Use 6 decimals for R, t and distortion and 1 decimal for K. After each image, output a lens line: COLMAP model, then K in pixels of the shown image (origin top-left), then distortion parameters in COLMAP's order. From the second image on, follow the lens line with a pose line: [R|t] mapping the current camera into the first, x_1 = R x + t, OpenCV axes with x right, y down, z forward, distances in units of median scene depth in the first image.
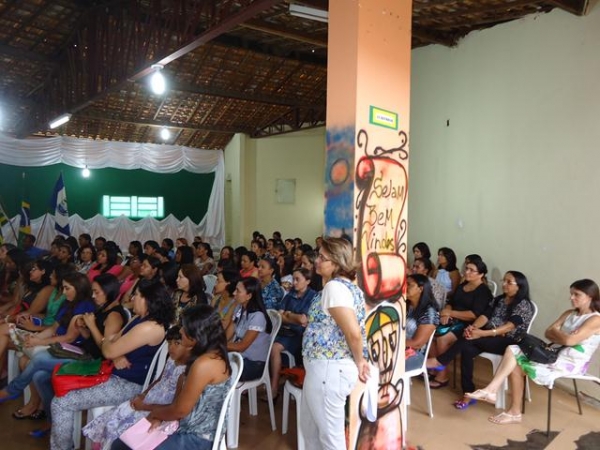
lens RADIAL K [[448.6, 0, 302.4], [0, 448.6, 224.9], [0, 0, 1]] dist [-0.001269, 0.001069]
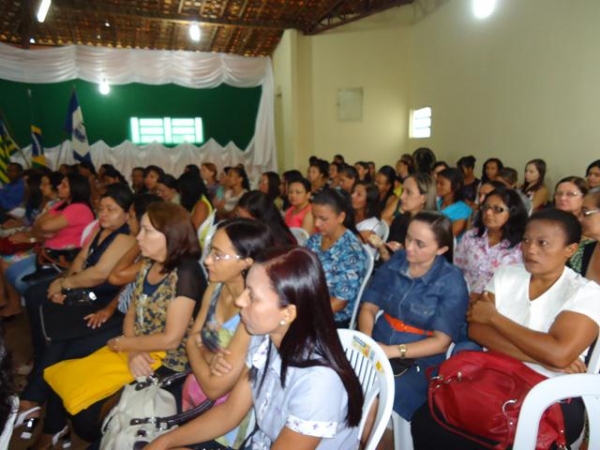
lens RADIAL K [[448.6, 0, 299.7], [0, 448.6, 229.6], [0, 0, 1]] dist [-0.001269, 0.001069]
pose [[0.990764, -0.001544, -0.135589, -0.029838], [0.023157, 0.987173, 0.157969, 0.024909], [0.133605, -0.159650, 0.978091, 0.301810]]
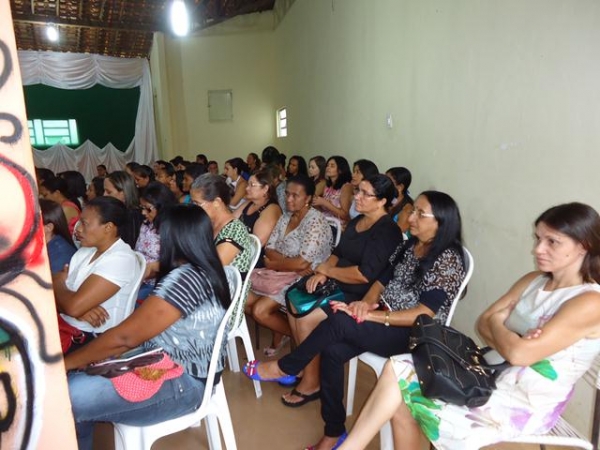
lens RADIAL K [[448.6, 0, 300.2], [0, 448.6, 229.5], [0, 0, 1]] dist [-0.001269, 0.001069]
pose [[0.999263, -0.036385, -0.012264, 0.174570], [0.037900, 0.985850, 0.163292, 0.030692], [0.006149, -0.163636, 0.986502, 0.265649]]
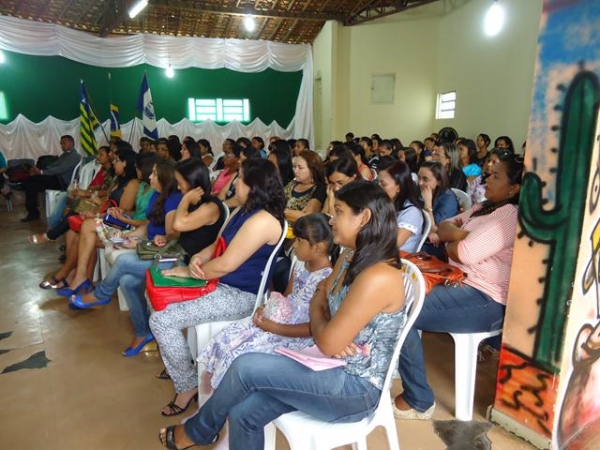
lens RADIAL K [[448.6, 0, 300.2], [0, 448.6, 227.6], [0, 0, 1]] dist [-0.001269, 0.001069]
pose [[0.983765, 0.025522, -0.177635, -0.055037], [0.009274, 0.981283, 0.192350, 0.035995], [0.179220, -0.190875, 0.965115, 0.114738]]
